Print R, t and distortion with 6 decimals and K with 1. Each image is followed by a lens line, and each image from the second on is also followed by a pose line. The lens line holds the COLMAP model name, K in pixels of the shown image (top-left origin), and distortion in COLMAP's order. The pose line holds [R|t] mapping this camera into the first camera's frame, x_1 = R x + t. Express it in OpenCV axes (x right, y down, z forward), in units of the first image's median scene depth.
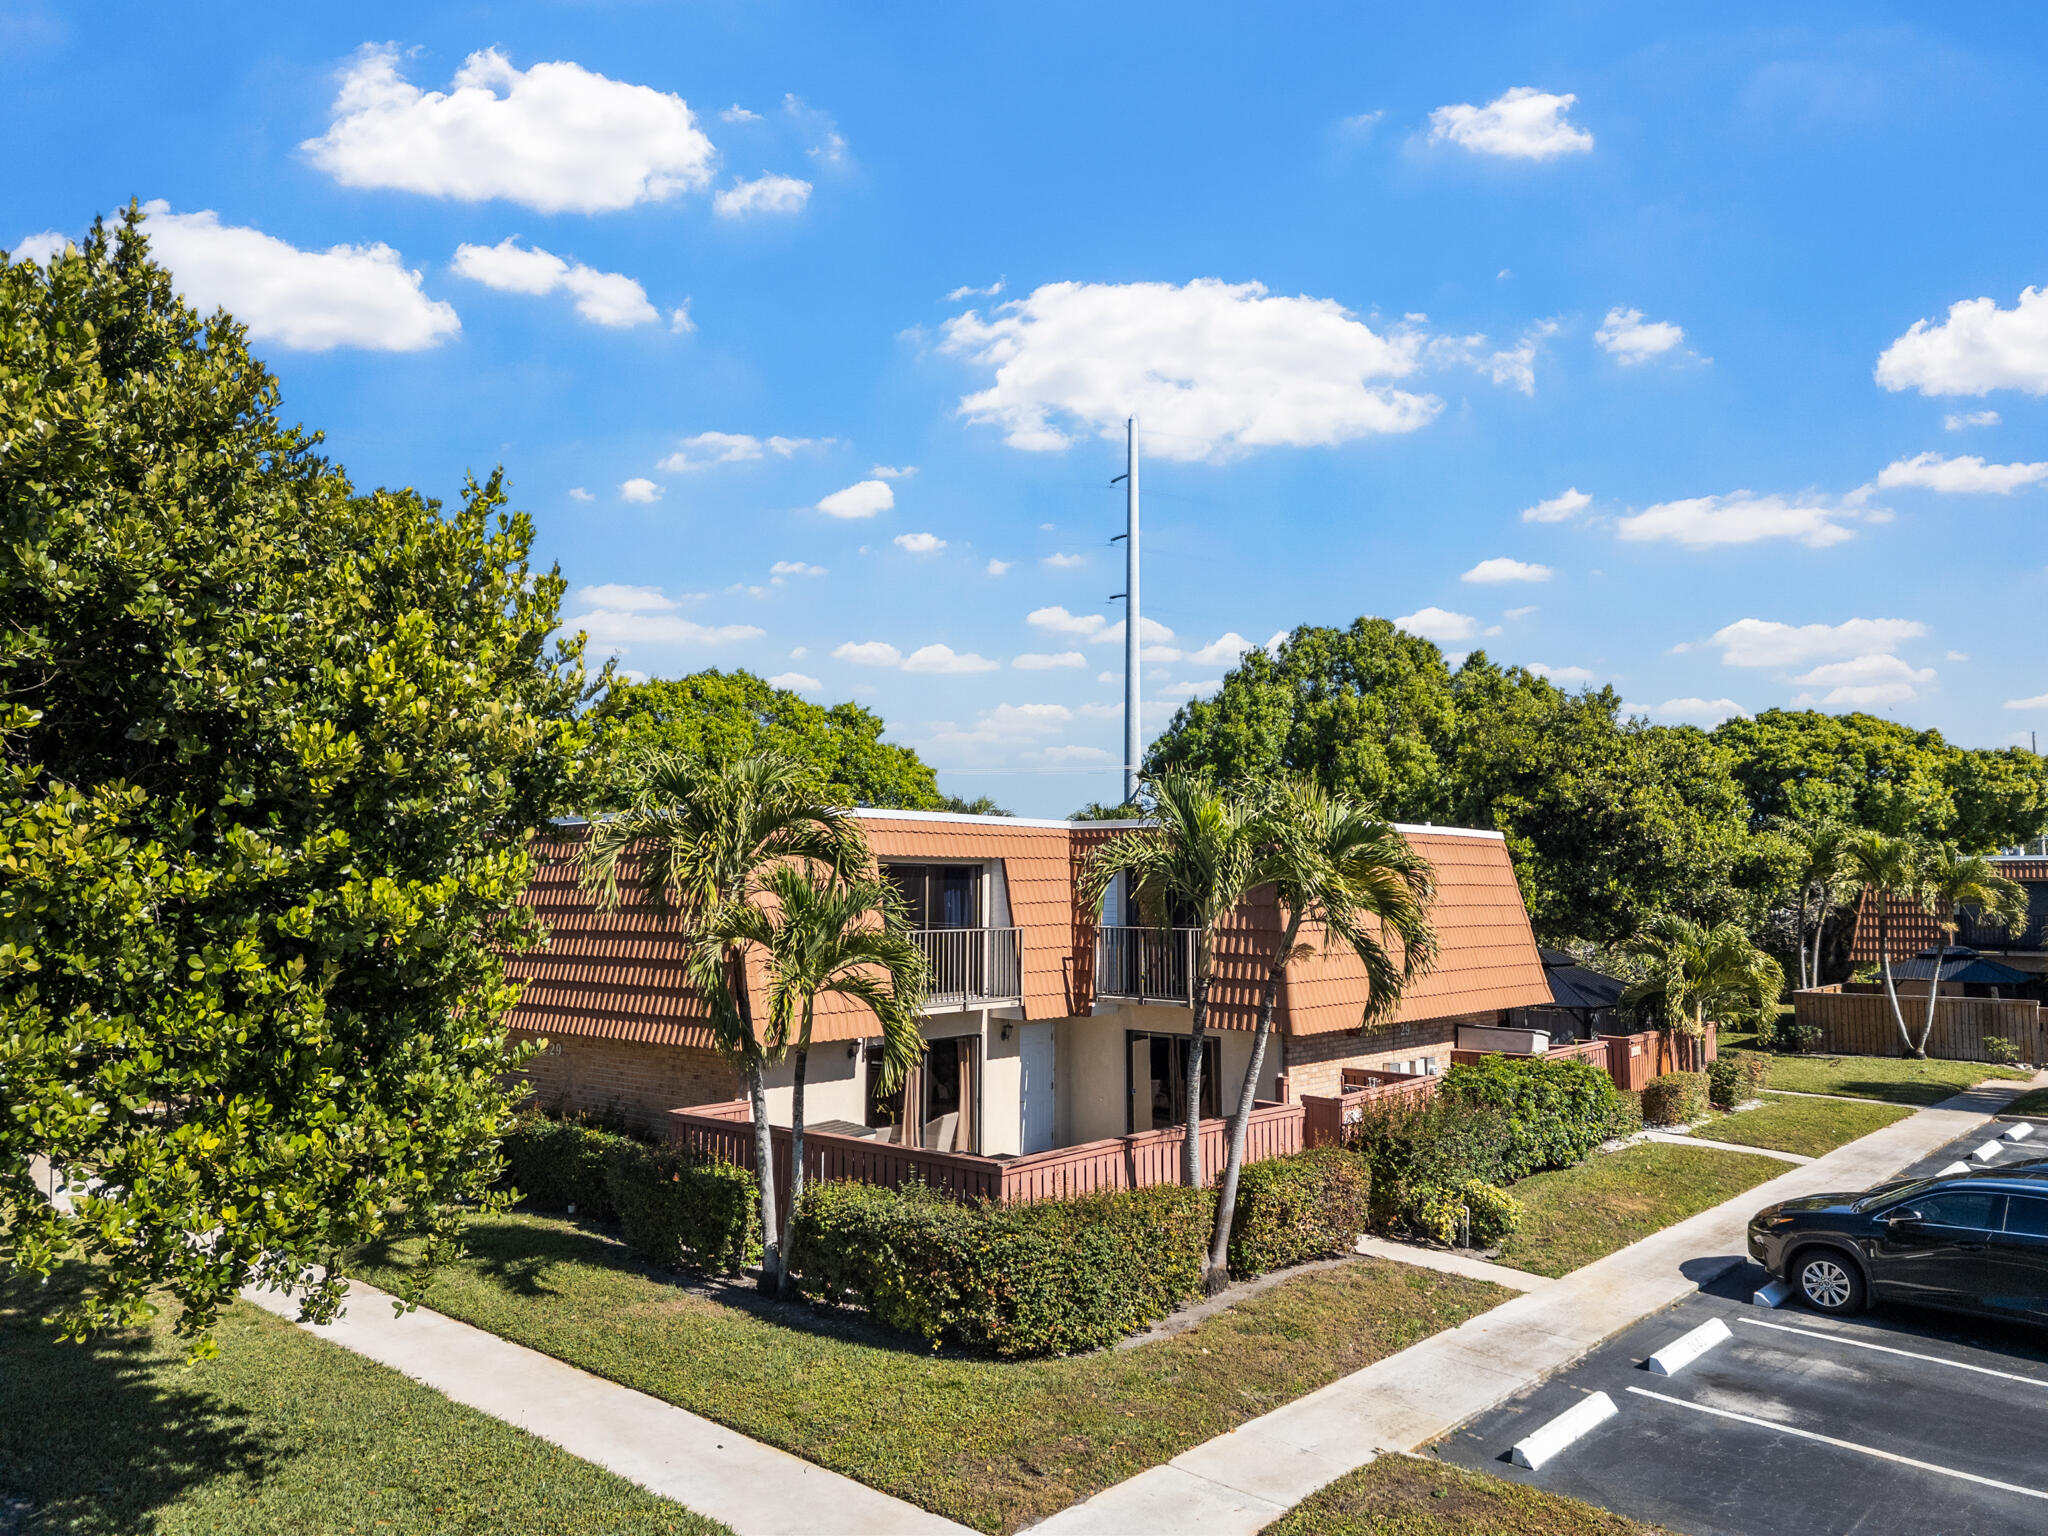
lens RADIAL K [[1464.8, 0, 985.9], [0, 1464.8, 716.9], [0, 0, 1]] dist [0.063910, -0.056463]
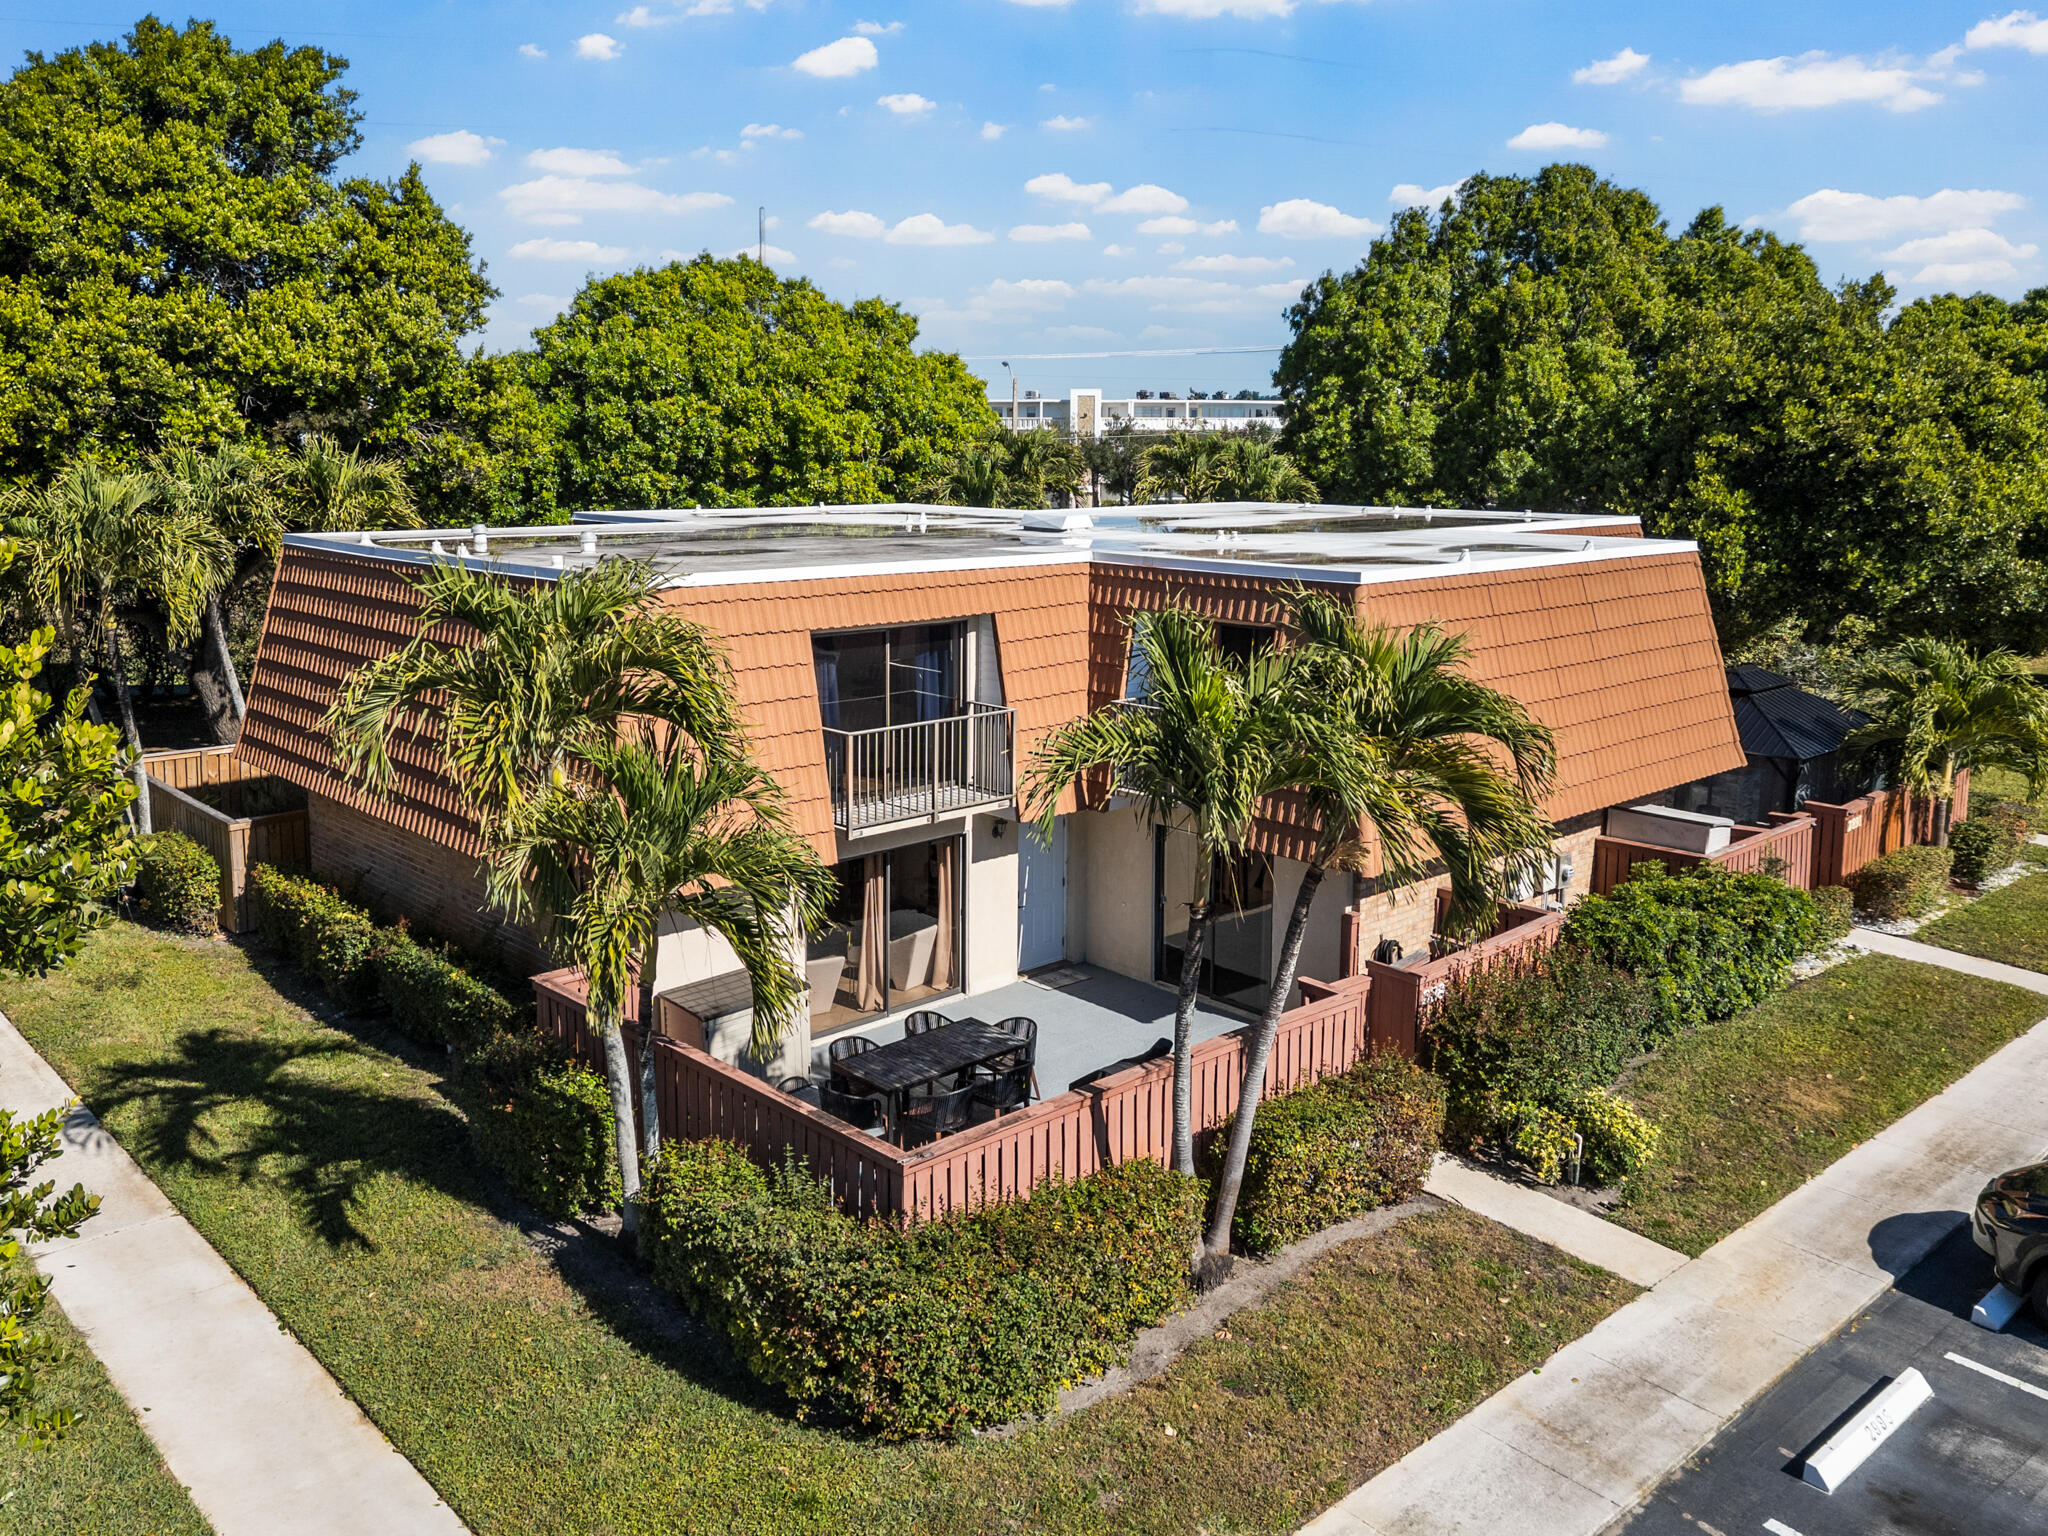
lens RADIAL K [[1656.6, 0, 923.8], [0, 1656.6, 600.5], [0, 0, 1]] dist [0.075829, -0.074322]
pose [[0.993889, 0.010490, -0.109887, 0.071120], [0.013235, 0.976969, 0.212969, -0.095152], [0.109590, -0.213122, 0.970860, 0.164086]]
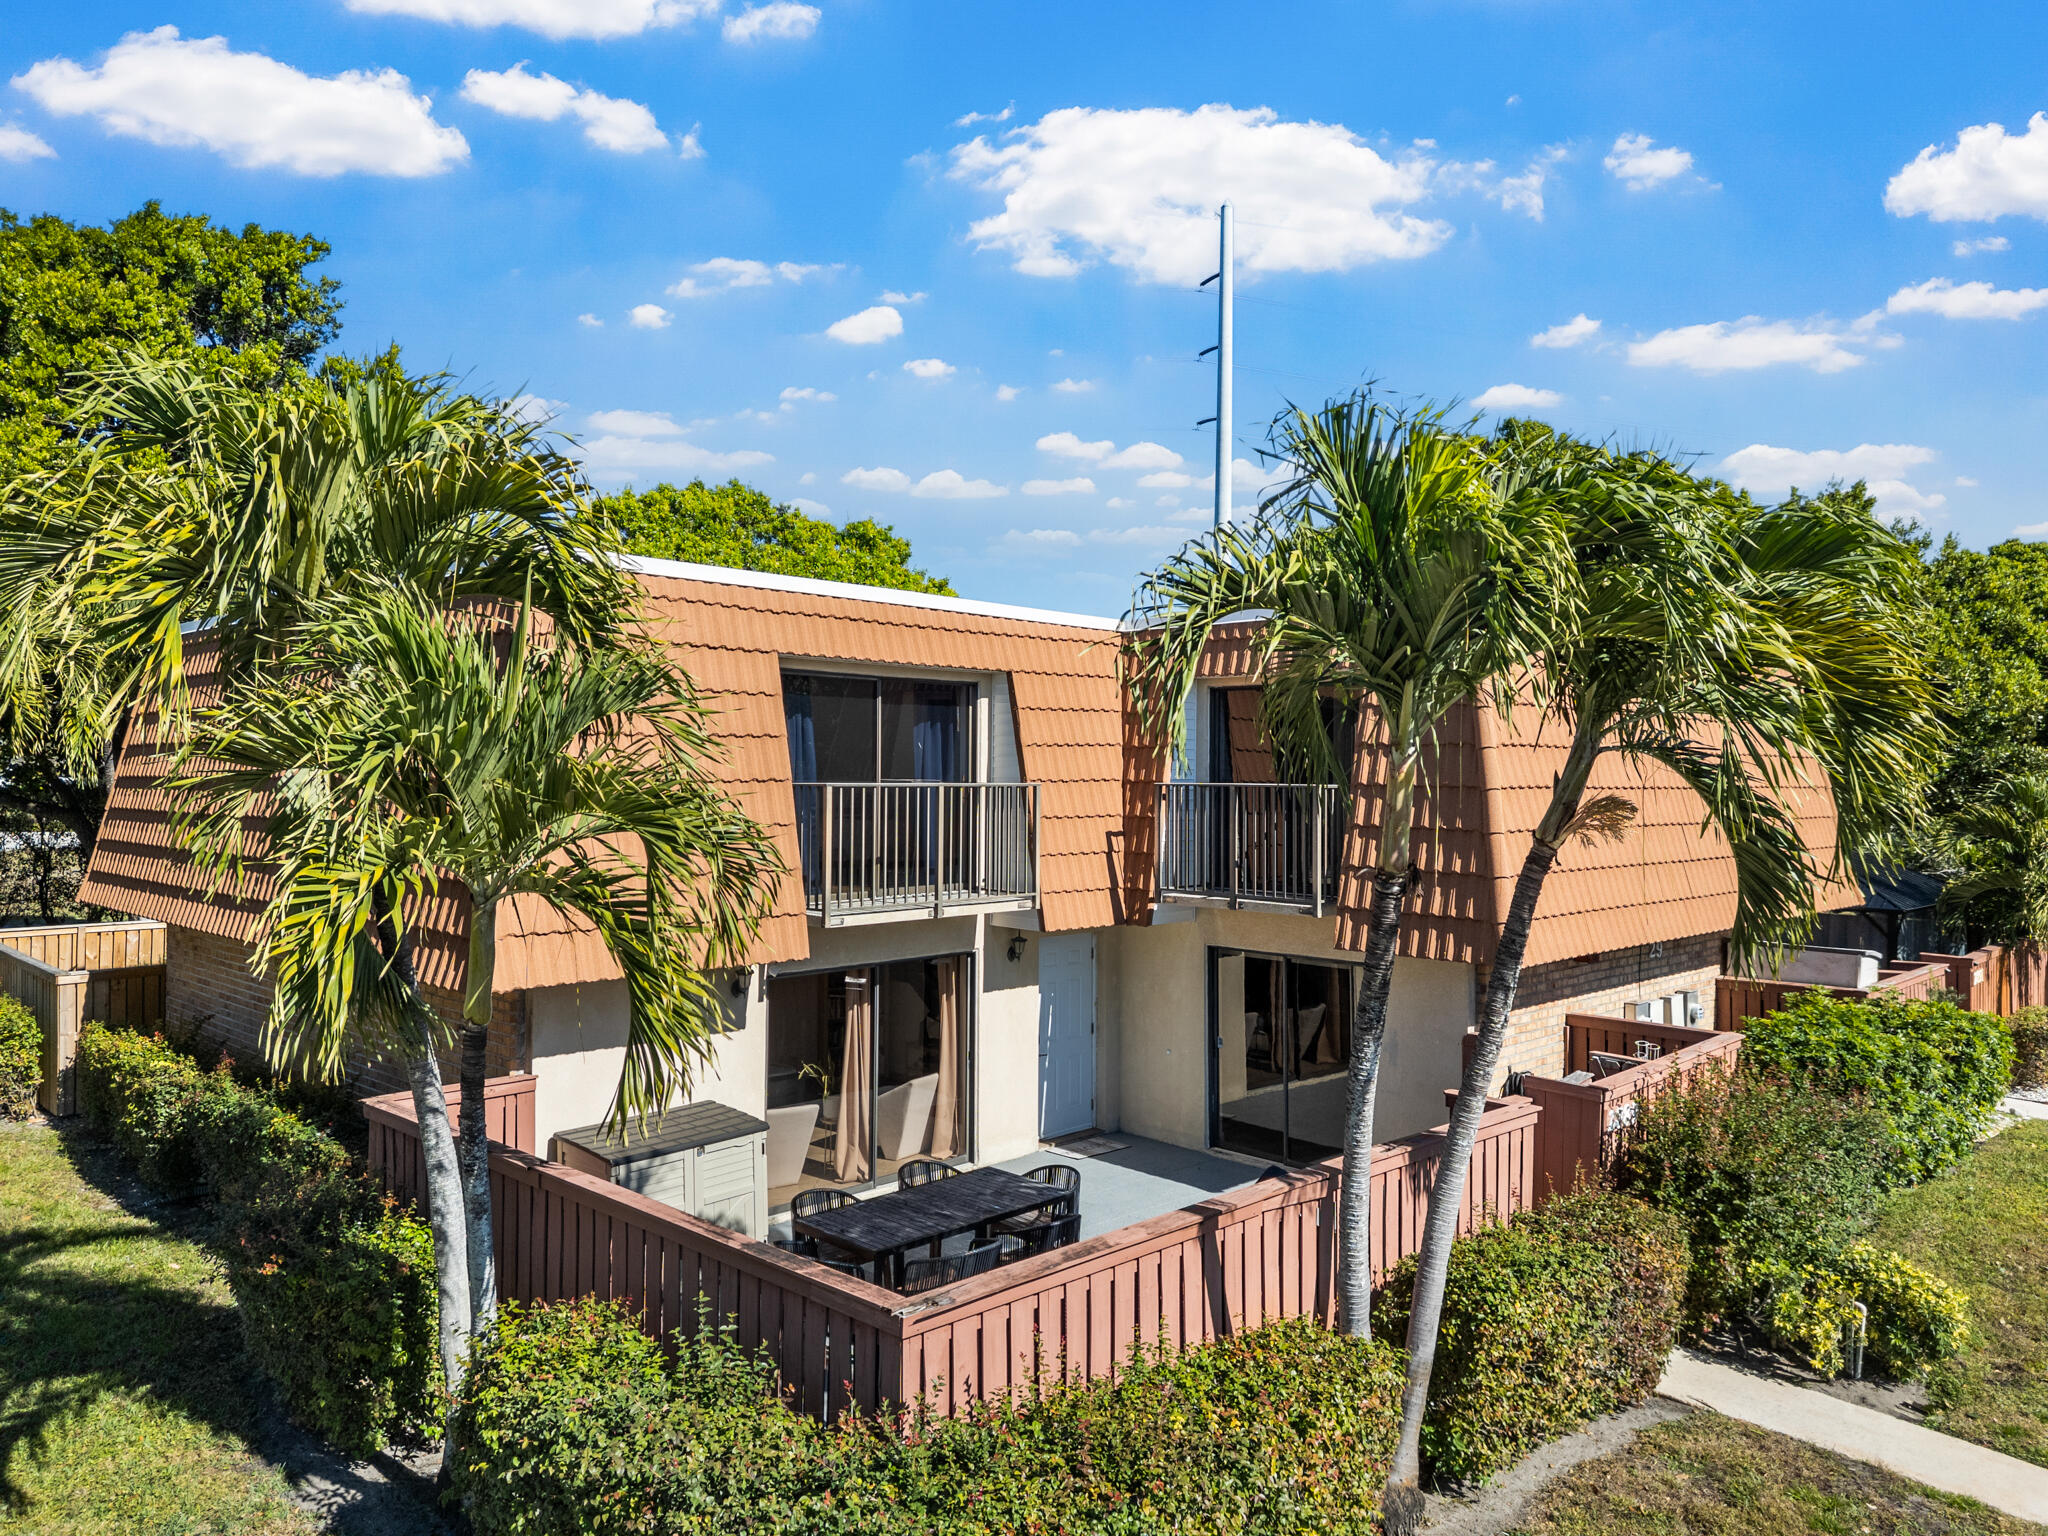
lens RADIAL K [[1464.8, 0, 985.9], [0, 1464.8, 716.9], [0, 0, 1]] dist [0.063910, -0.056463]
pose [[0.998298, 0.001974, -0.058278, 0.037967], [0.002671, 0.996829, 0.079527, 0.066923], [0.058250, -0.079547, 0.995128, 0.388876]]
